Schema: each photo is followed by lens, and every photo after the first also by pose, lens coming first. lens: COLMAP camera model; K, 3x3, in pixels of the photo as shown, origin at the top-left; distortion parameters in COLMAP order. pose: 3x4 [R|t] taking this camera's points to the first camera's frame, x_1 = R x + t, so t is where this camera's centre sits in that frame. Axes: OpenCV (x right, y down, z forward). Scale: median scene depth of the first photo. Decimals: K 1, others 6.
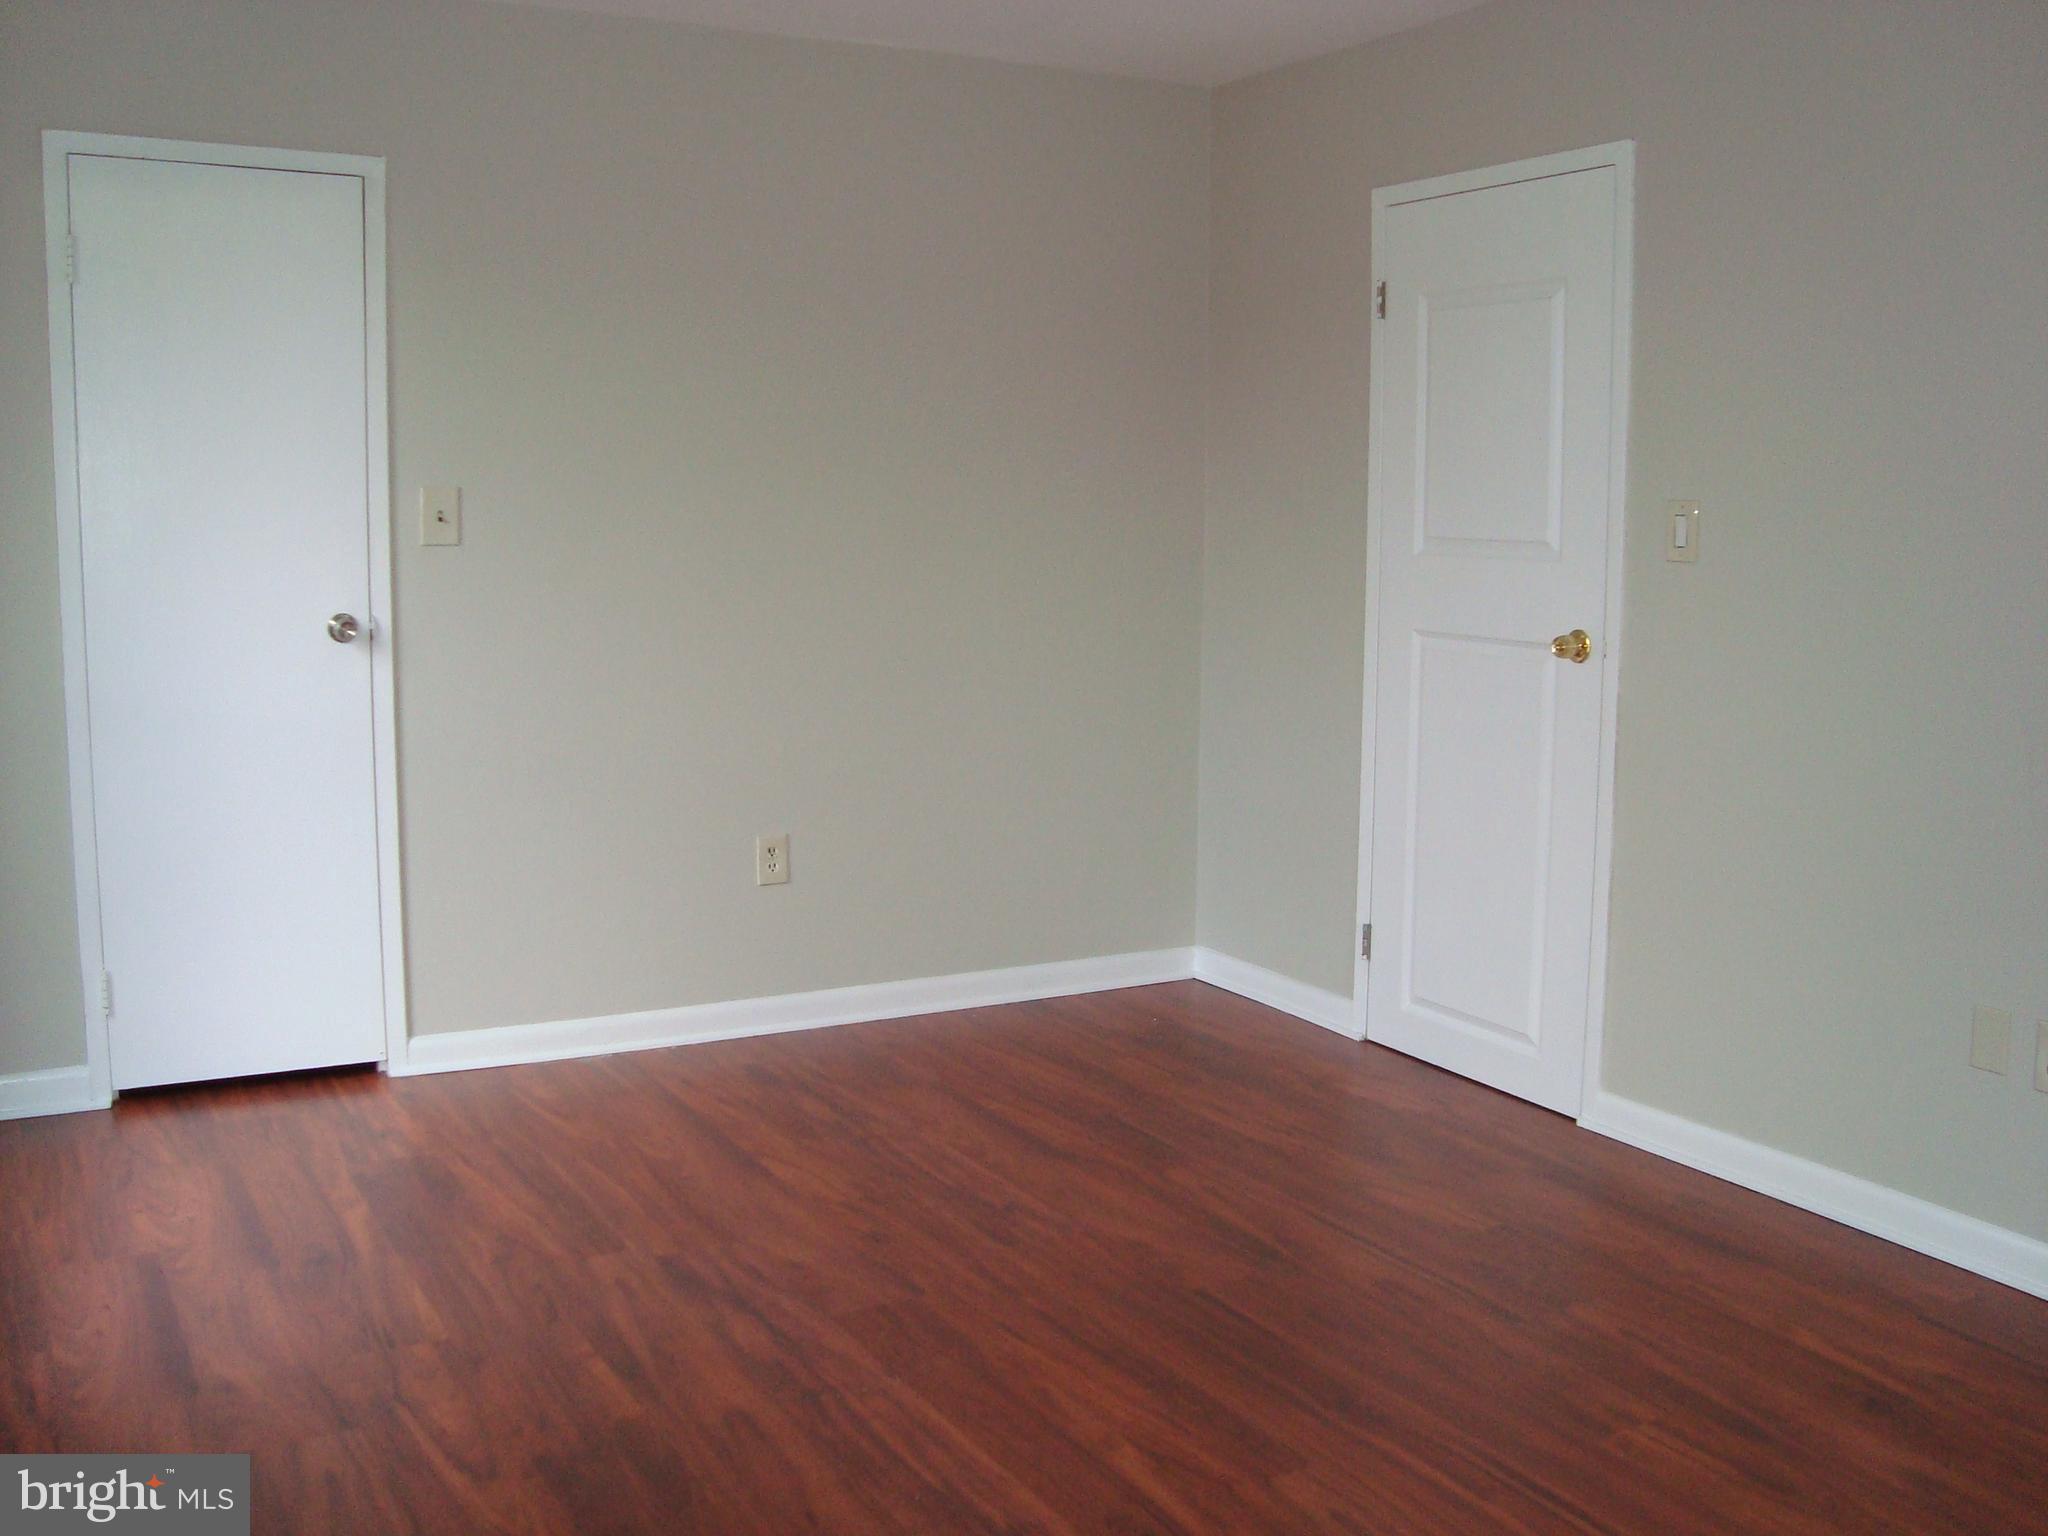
lens RADIAL K [[2007.2, 0, 1028.3], [0, 2007.2, 775.4], [0, 0, 1]] dist [-0.132648, 0.000000]
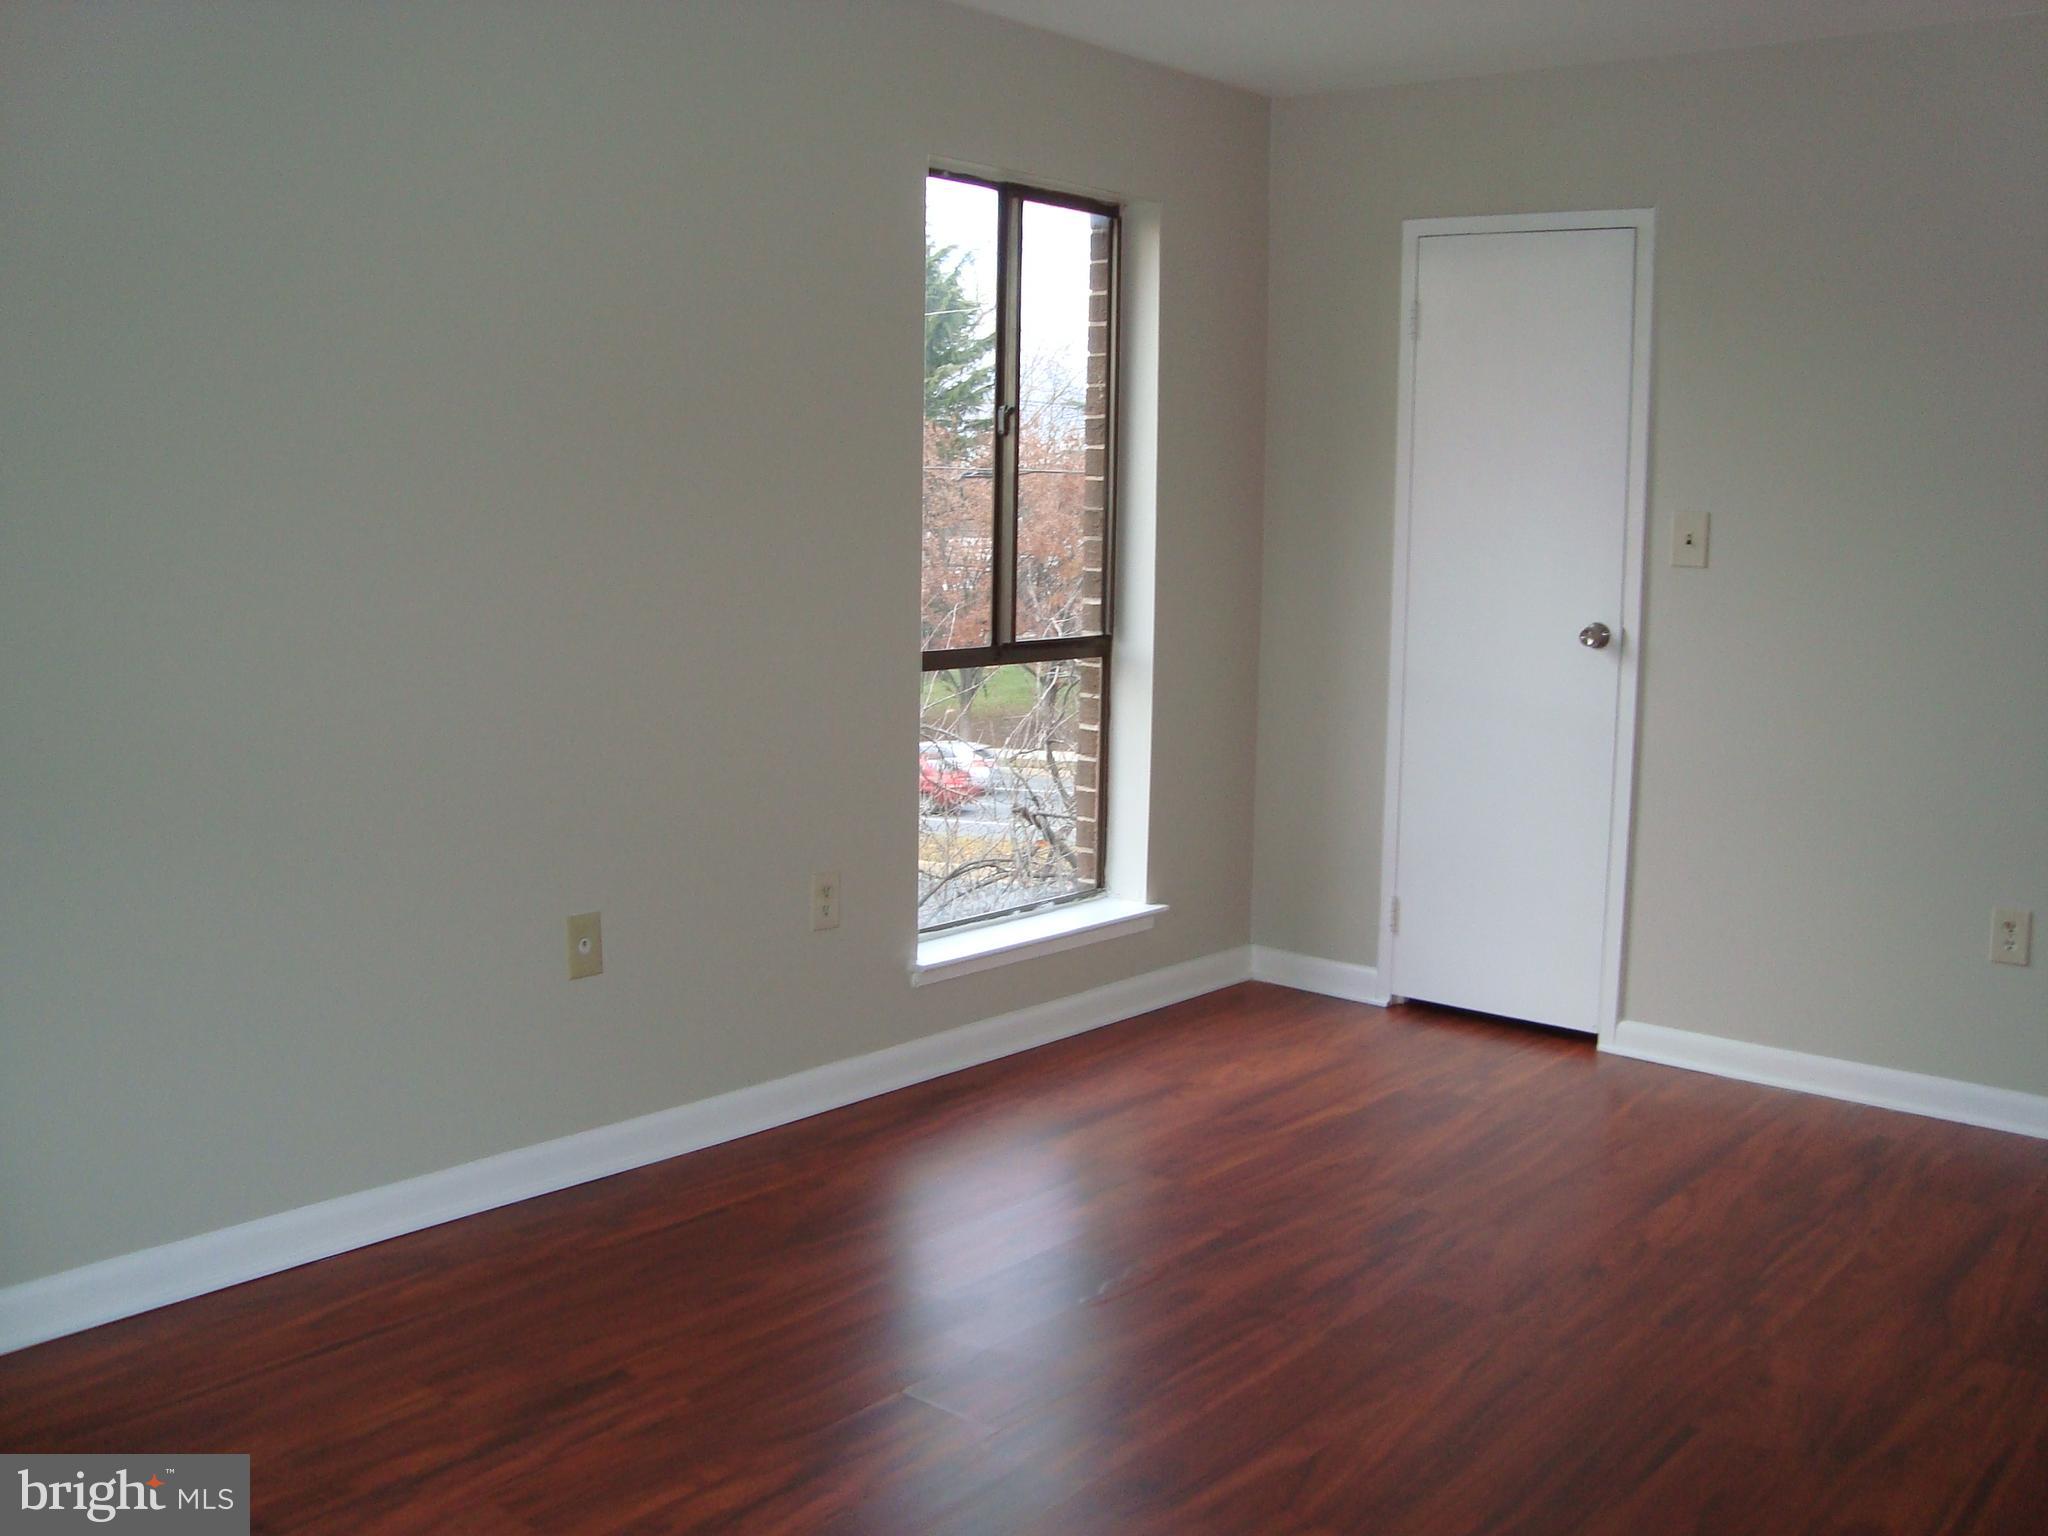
lens RADIAL K [[2007.2, 0, 1028.1], [0, 2007.2, 768.5], [0, 0, 1]] dist [-0.132648, 0.000000]
pose [[0.330566, 0.115210, -0.936725, 0.591154], [-0.142271, 0.987262, 0.071219, -0.034509], [0.932998, 0.109726, 0.342746, 0.320099]]
